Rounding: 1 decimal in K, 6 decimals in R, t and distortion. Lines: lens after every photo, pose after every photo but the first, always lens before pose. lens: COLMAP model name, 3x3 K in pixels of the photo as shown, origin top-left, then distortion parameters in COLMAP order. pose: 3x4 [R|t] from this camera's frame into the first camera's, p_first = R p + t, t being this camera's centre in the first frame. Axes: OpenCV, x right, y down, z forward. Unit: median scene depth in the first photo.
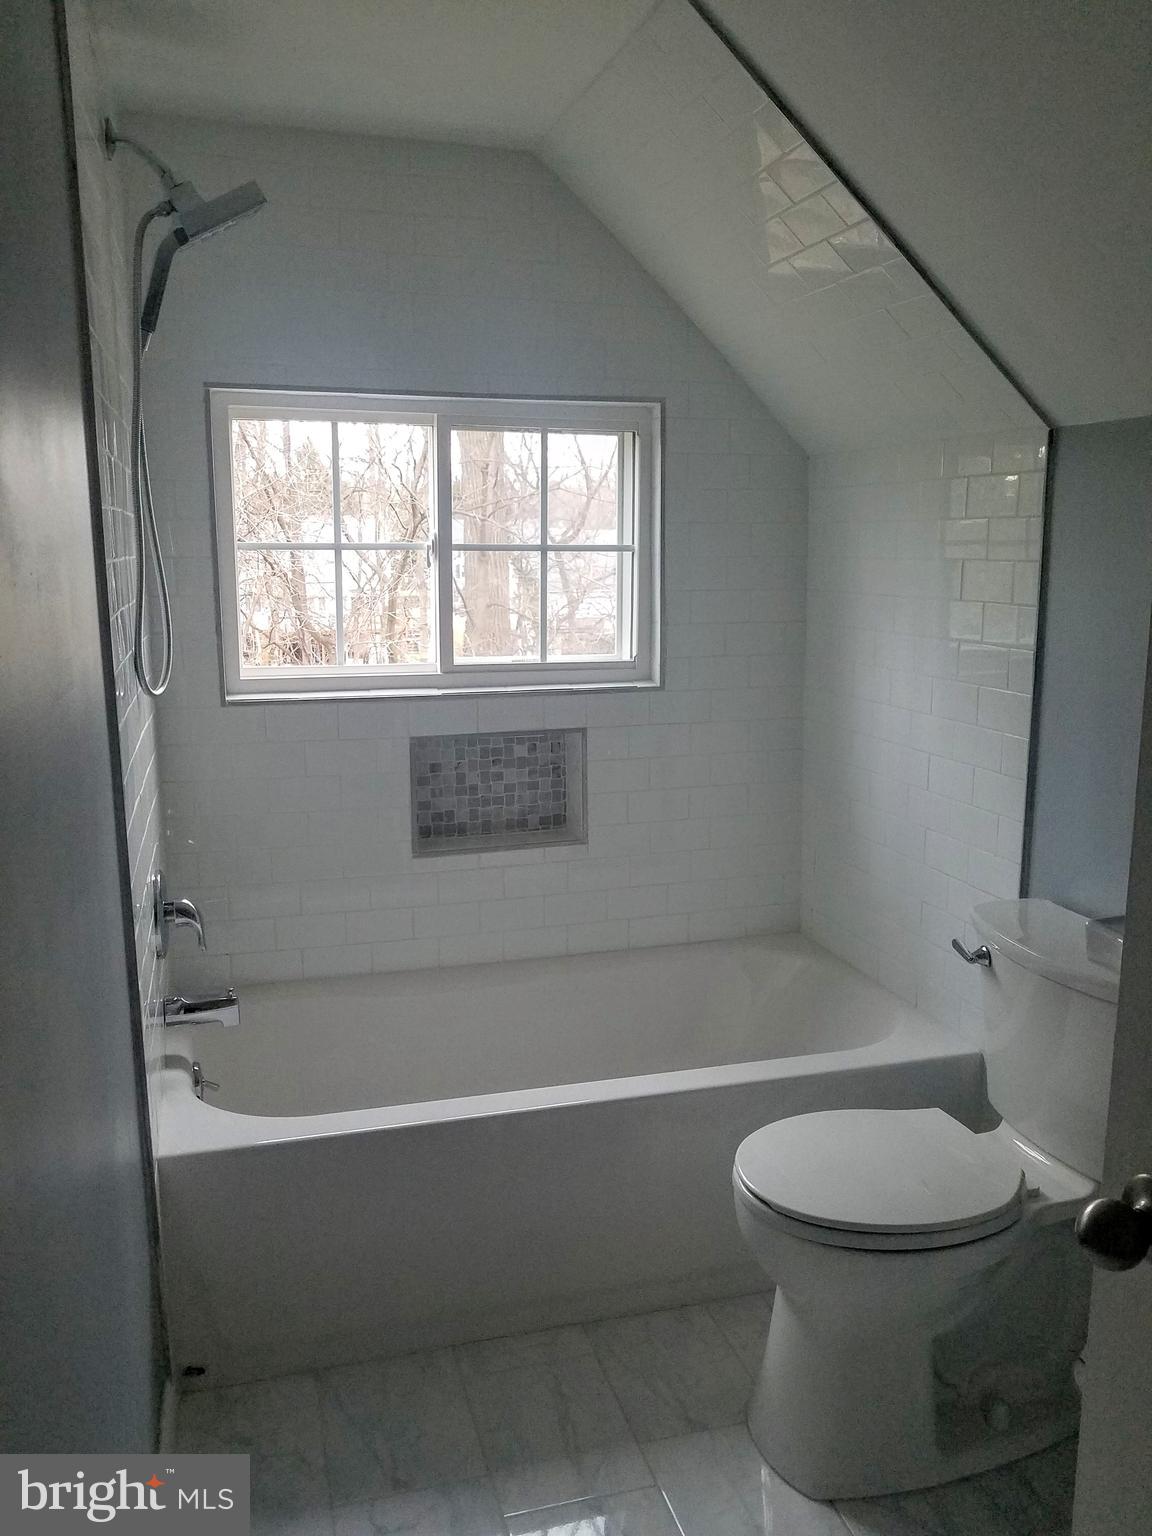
lens RADIAL K [[1204.0, 0, 557.3], [0, 1204.0, 767.7], [0, 0, 1]] dist [-0.031342, 0.001733]
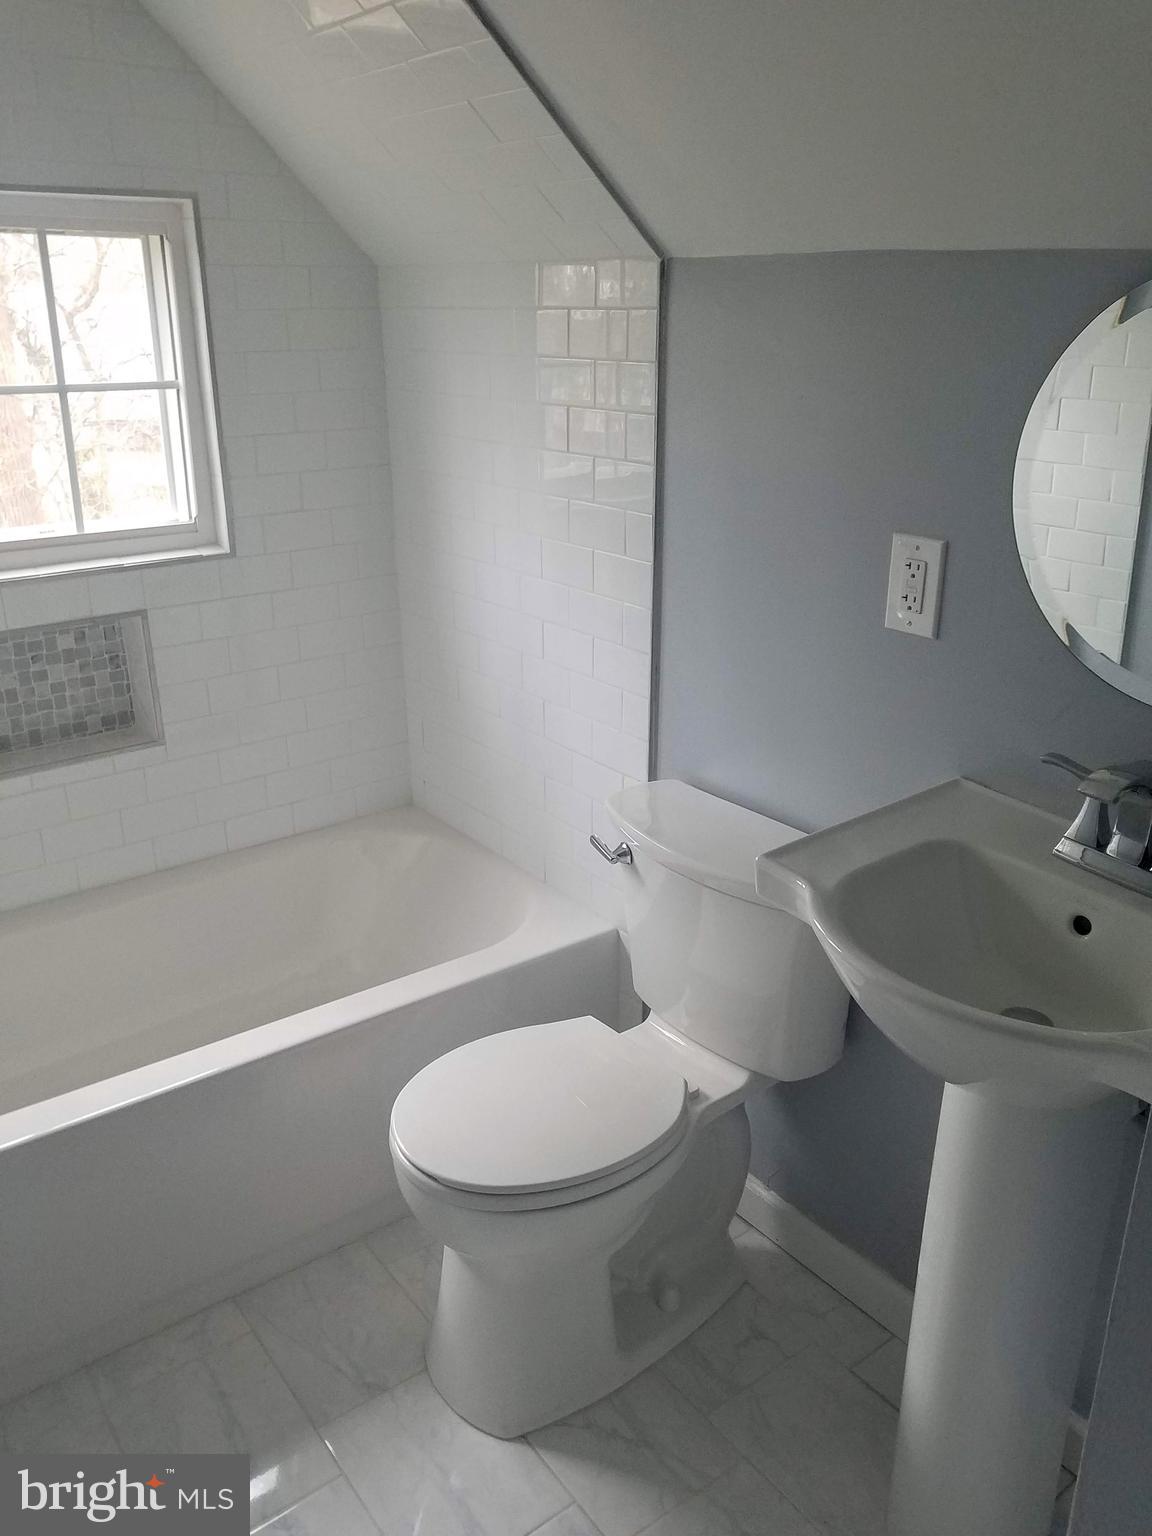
lens RADIAL K [[1198.4, 0, 558.3], [0, 1198.4, 769.6], [0, 0, 1]] dist [-0.007737, -0.007448]
pose [[0.933939, -0.126553, 0.334279, -0.000526], [0.063820, 0.979235, 0.192420, -0.069801], [-0.351689, -0.158375, 0.922622, 0.118613]]
